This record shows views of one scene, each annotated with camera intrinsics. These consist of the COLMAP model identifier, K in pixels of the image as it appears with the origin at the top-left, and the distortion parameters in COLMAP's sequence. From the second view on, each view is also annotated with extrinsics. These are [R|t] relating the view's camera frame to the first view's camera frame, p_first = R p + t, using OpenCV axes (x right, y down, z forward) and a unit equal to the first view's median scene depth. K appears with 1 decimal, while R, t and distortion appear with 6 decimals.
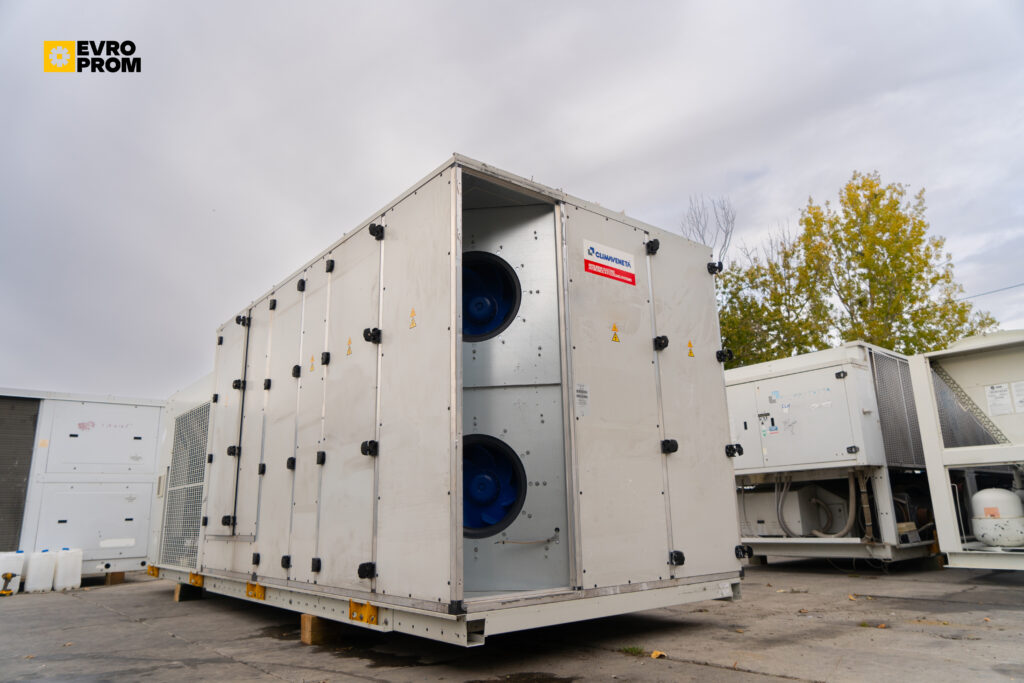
lens RADIAL K [[684.4, 0, 517.9], [0, 684.4, 342.1], [0, 0, 1]] dist [-0.031546, 0.012799]
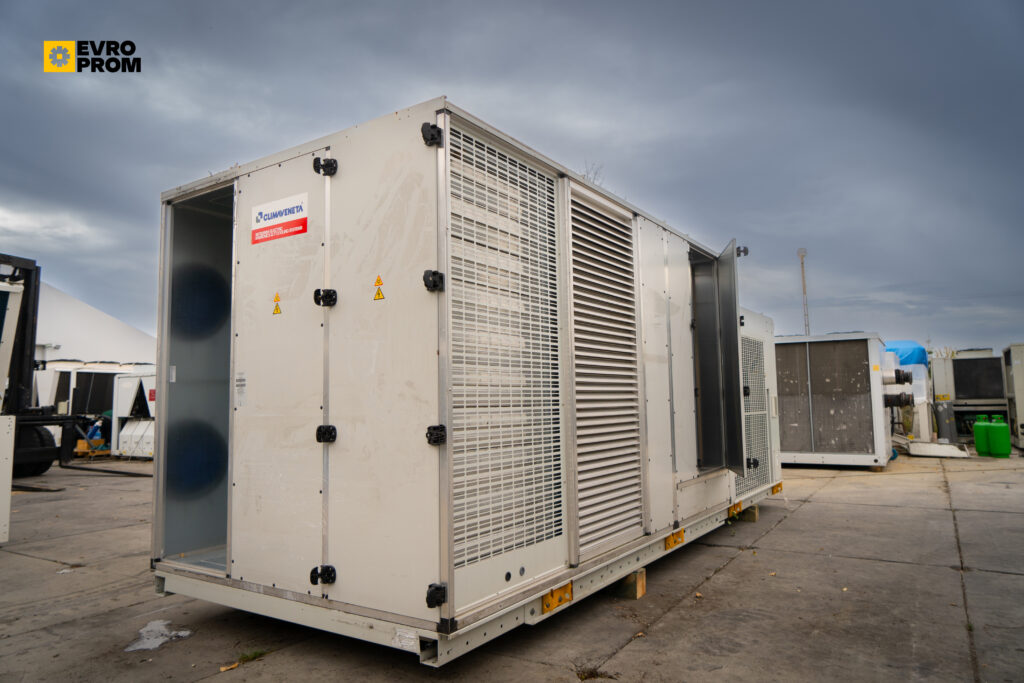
lens RADIAL K [[684.4, 0, 518.8], [0, 684.4, 337.9], [0, 0, 1]] dist [-0.031546, 0.012799]
pose [[0.301768, -0.070549, -0.950768, 1.046278], [0.248236, 0.968675, 0.006911, 0.097836], [0.920497, -0.238101, 0.309828, 1.002429]]
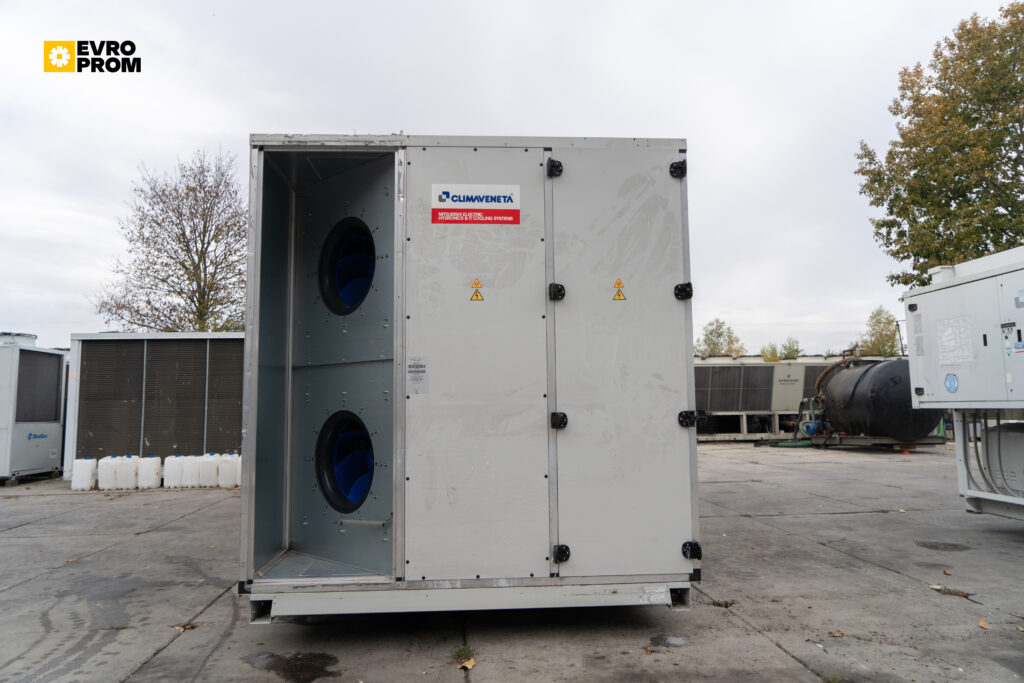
lens RADIAL K [[684.4, 0, 515.2], [0, 684.4, 347.0], [0, 0, 1]] dist [-0.031546, 0.012799]
pose [[0.814903, -0.038186, -0.578338, 0.666010], [0.135104, 0.982855, 0.125473, -0.043843], [0.563631, -0.180385, 0.806090, 0.331841]]
